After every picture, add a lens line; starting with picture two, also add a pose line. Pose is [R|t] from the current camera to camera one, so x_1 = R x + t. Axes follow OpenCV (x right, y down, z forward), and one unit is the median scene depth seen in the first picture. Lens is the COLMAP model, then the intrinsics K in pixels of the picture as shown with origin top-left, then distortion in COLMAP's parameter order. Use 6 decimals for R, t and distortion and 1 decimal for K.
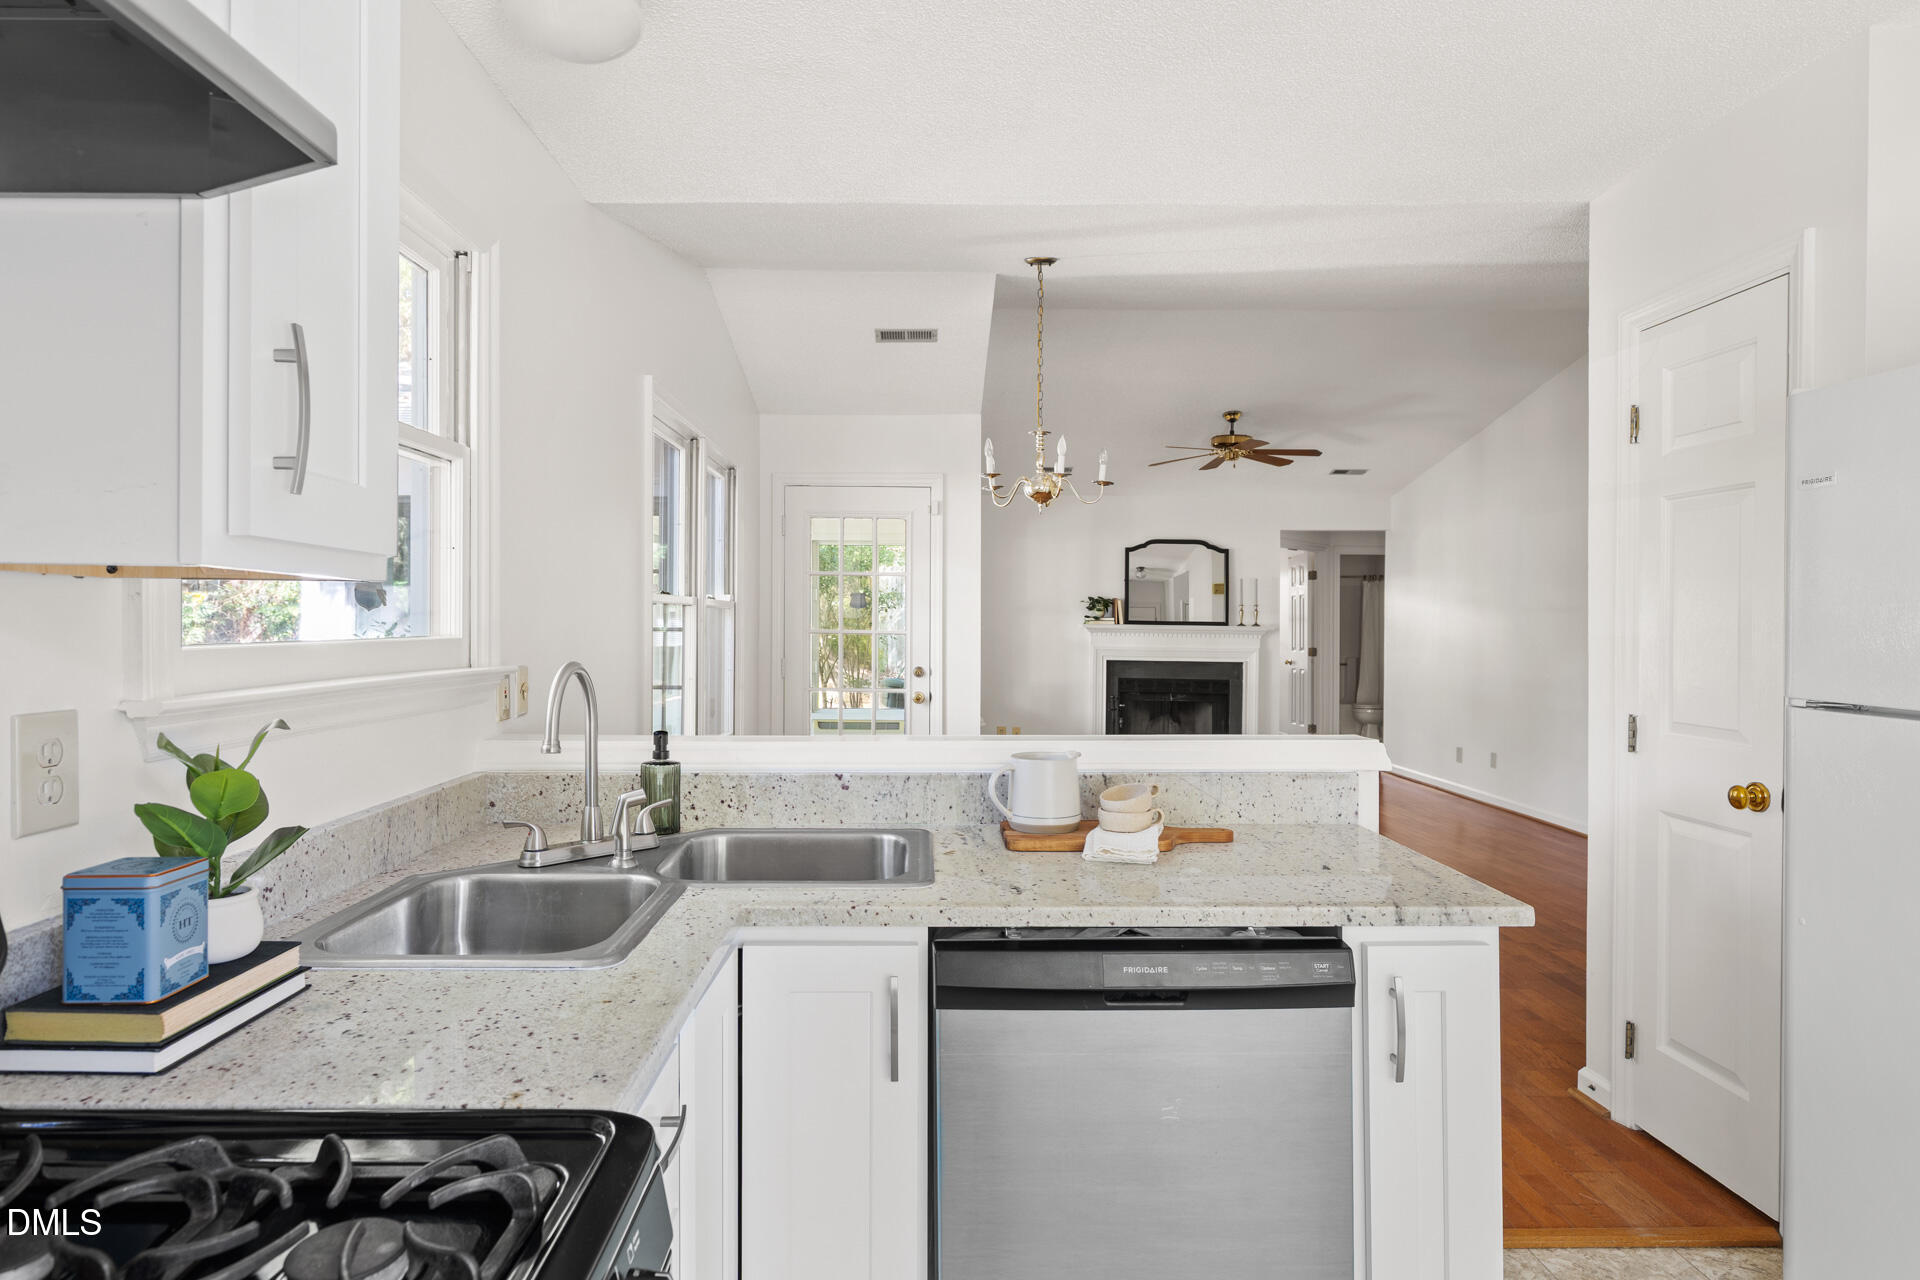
lens RADIAL K [[1072.8, 0, 932.5], [0, 1072.8, 635.3], [0, 0, 1]] dist [0.006308, 0.000528]
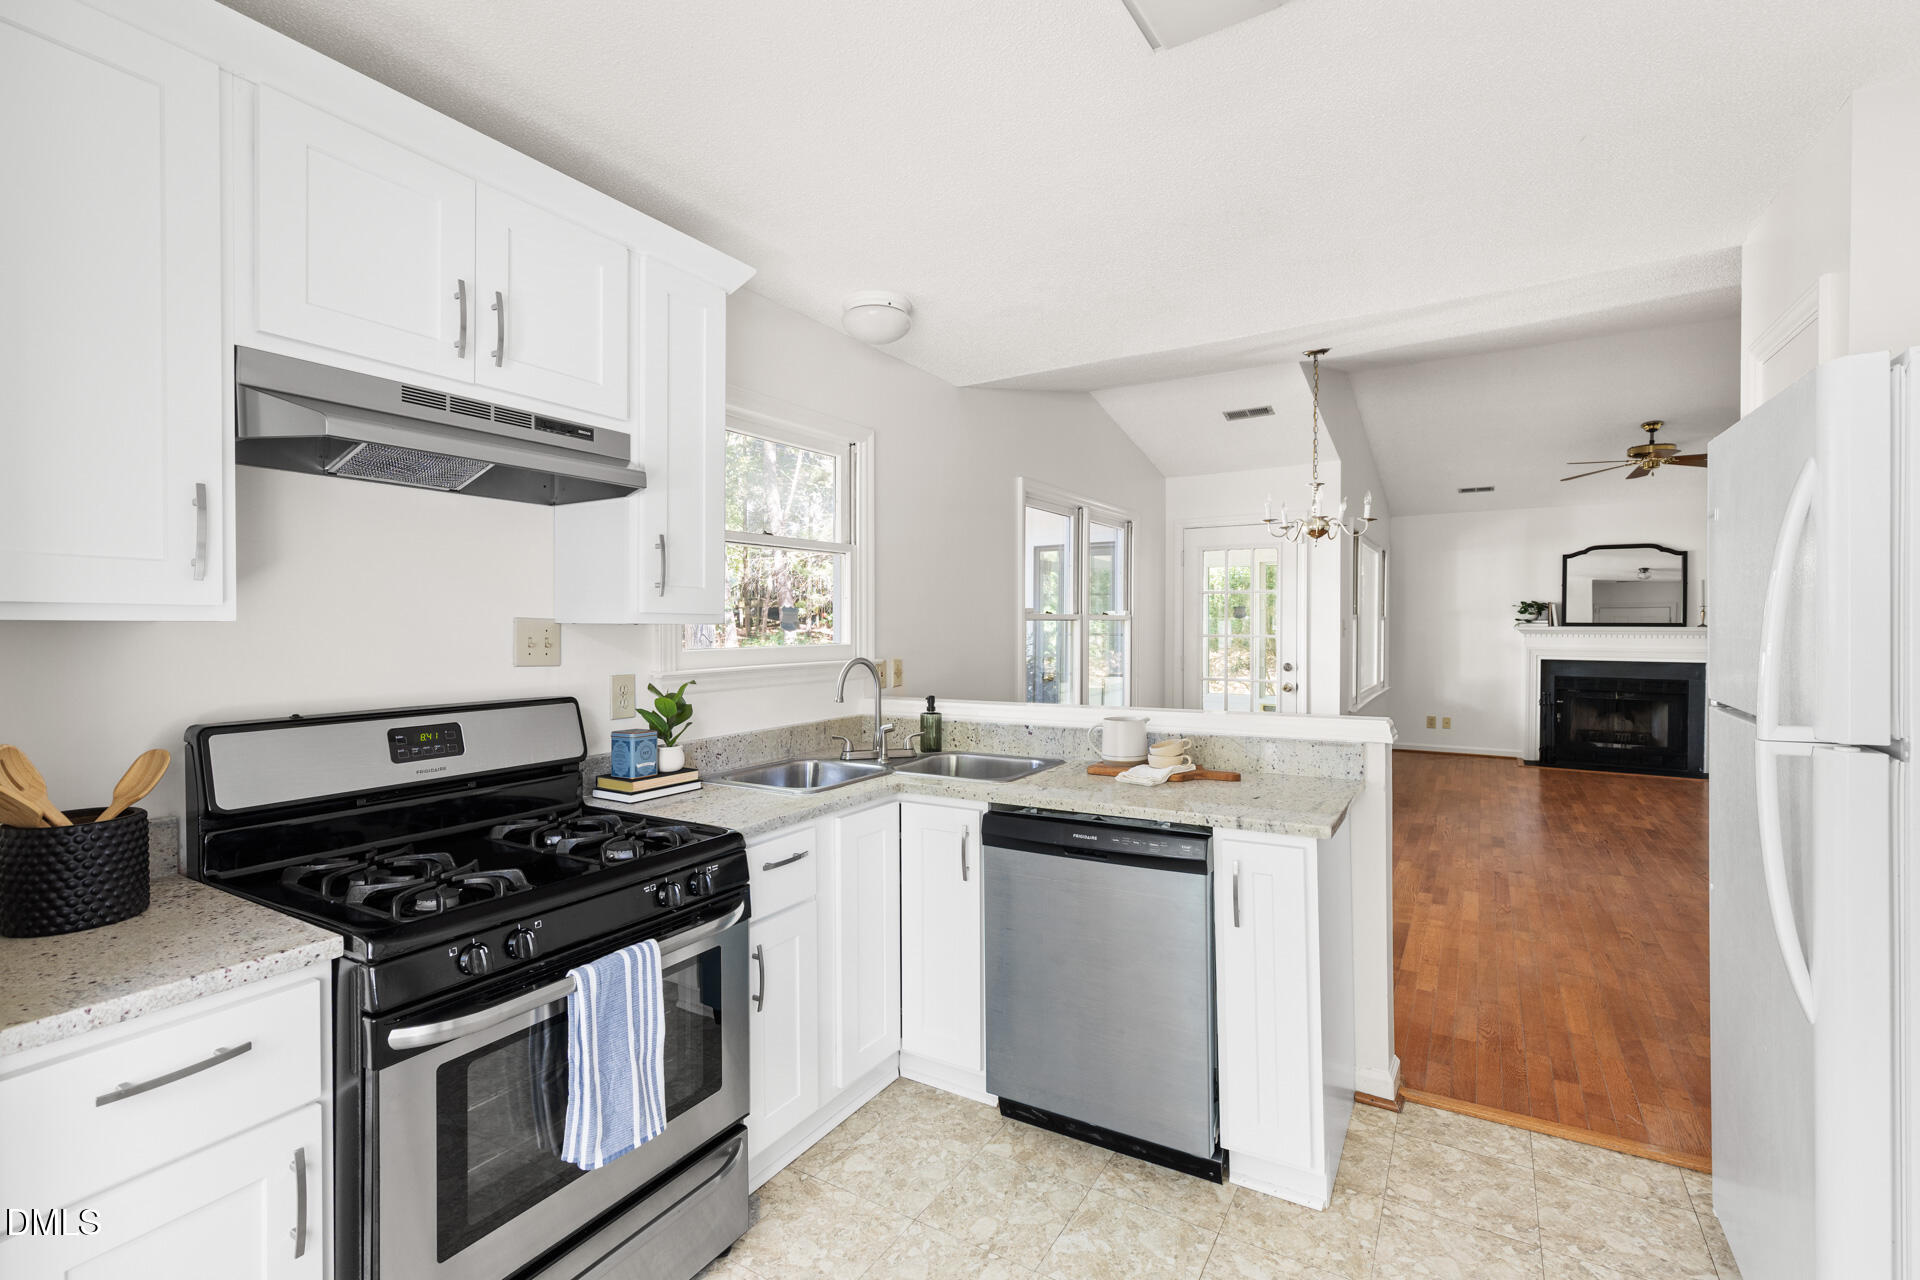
lens RADIAL K [[840.2, 0, 960.0], [0, 840.2, 640.0], [0, 0, 1]] dist [0.010561, -0.000248]
pose [[0.858250, -0.000867, -0.513231, 0.396668], [0.003501, 0.999985, 0.004166, -0.009139], [0.513220, -0.005372, 0.858240, -0.153603]]
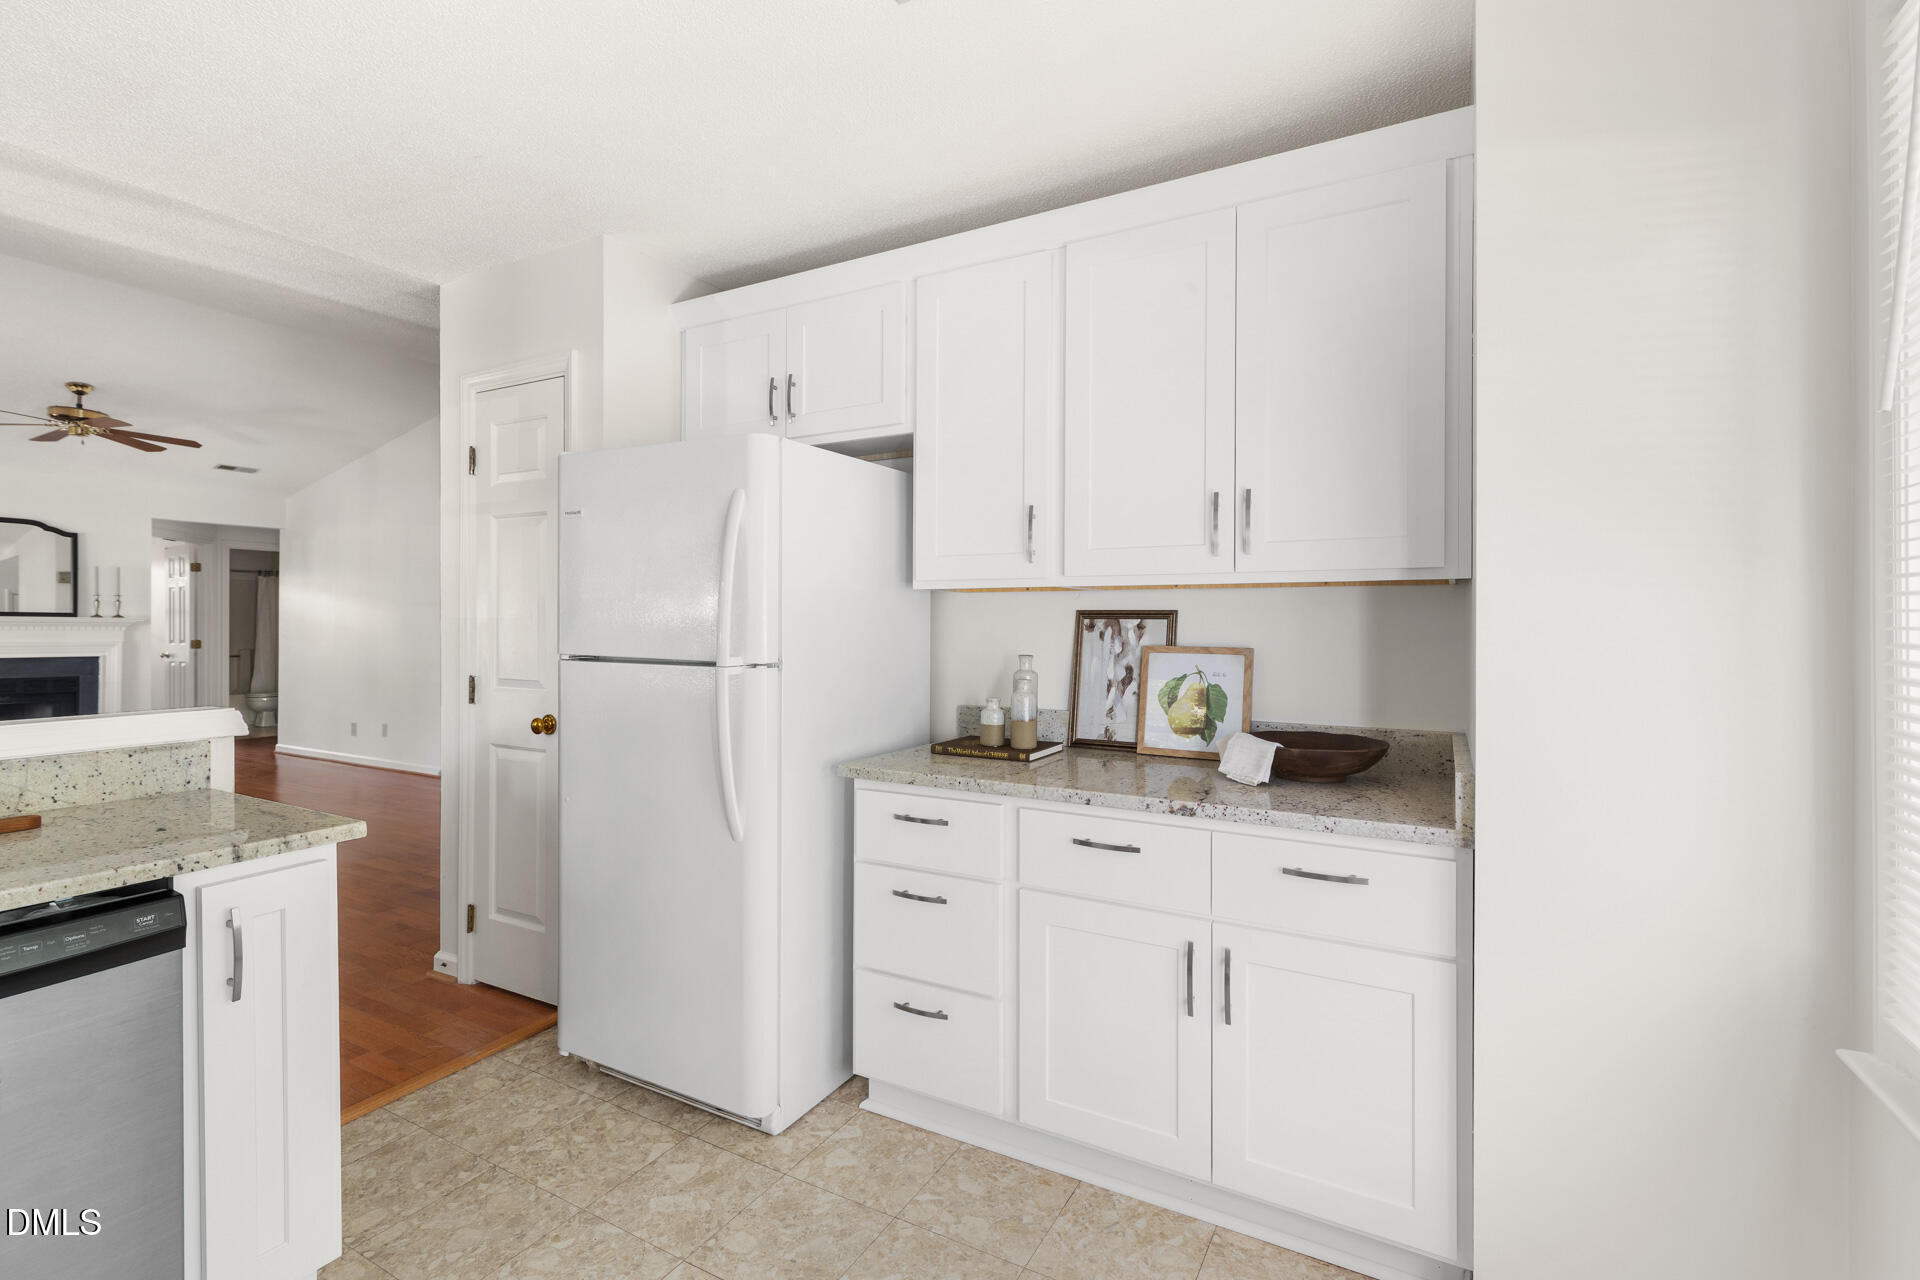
lens RADIAL K [[862.2, 0, 959.6], [0, 862.2, 620.1], [0, 0, 1]] dist [0.003620, 0.000113]
pose [[0.490326, 0.000809, 0.871539, 0.008007], [0.007885, 0.999955, -0.005364, 0.014594], [-0.871503, 0.009502, 0.490297, -0.060934]]
